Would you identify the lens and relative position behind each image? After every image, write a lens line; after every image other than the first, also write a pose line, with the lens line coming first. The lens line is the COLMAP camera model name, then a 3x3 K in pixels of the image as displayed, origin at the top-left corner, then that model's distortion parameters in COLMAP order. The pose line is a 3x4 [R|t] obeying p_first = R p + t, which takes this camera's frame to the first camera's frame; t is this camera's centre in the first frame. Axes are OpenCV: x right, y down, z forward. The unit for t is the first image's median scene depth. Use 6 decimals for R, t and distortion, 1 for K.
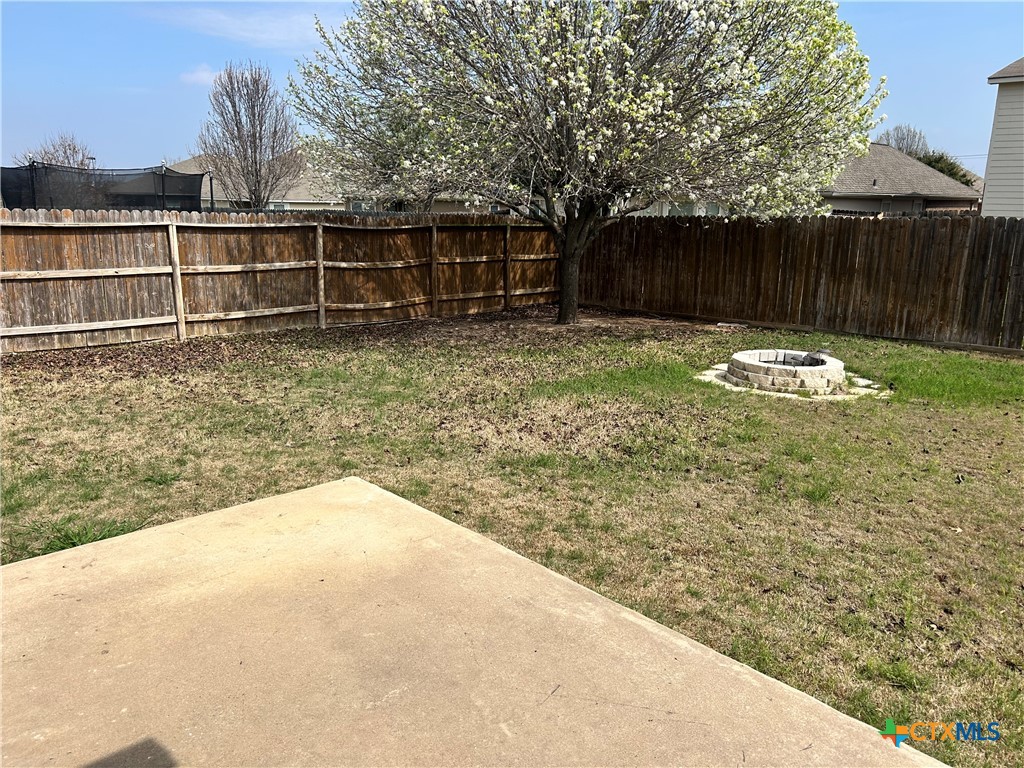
lens RADIAL K [[768.1, 0, 509.8], [0, 768.1, 387.0], [0, 0, 1]] dist [0.076478, -0.132564]
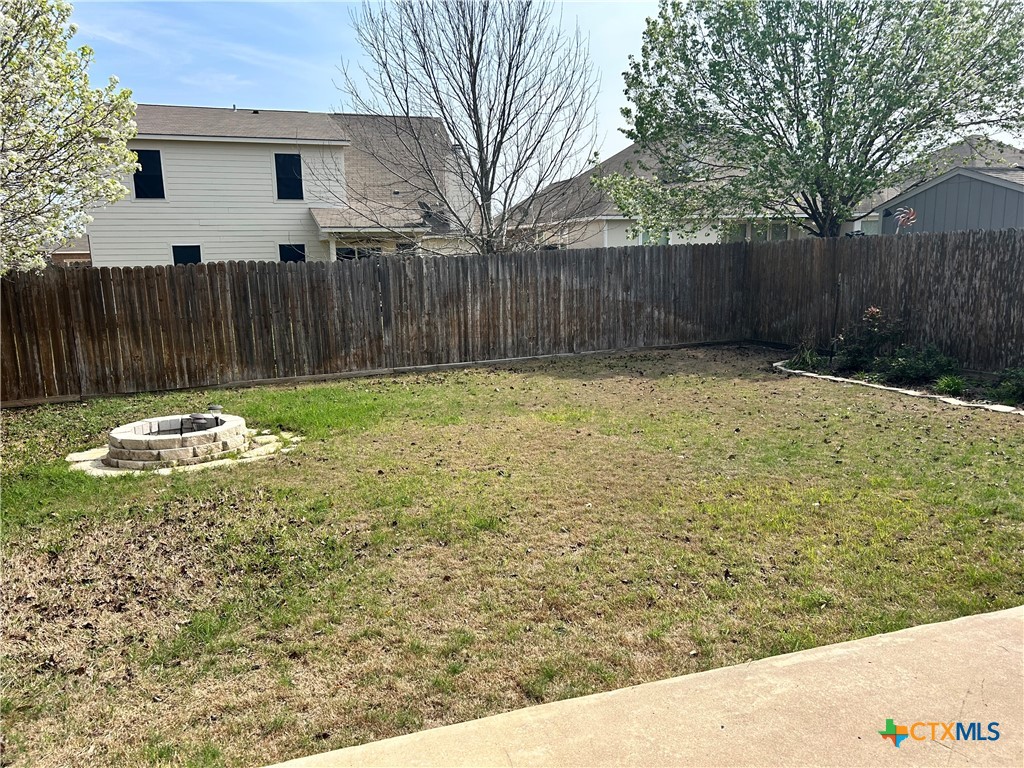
lens RADIAL K [[768.1, 0, 509.8], [0, 768.1, 387.0], [0, 0, 1]] dist [0.076478, -0.132564]
pose [[0.400047, -0.173927, 0.899840, -0.219220], [0.235672, 0.968334, 0.082392, -0.051159], [-0.885676, 0.179106, 0.428368, 0.239888]]
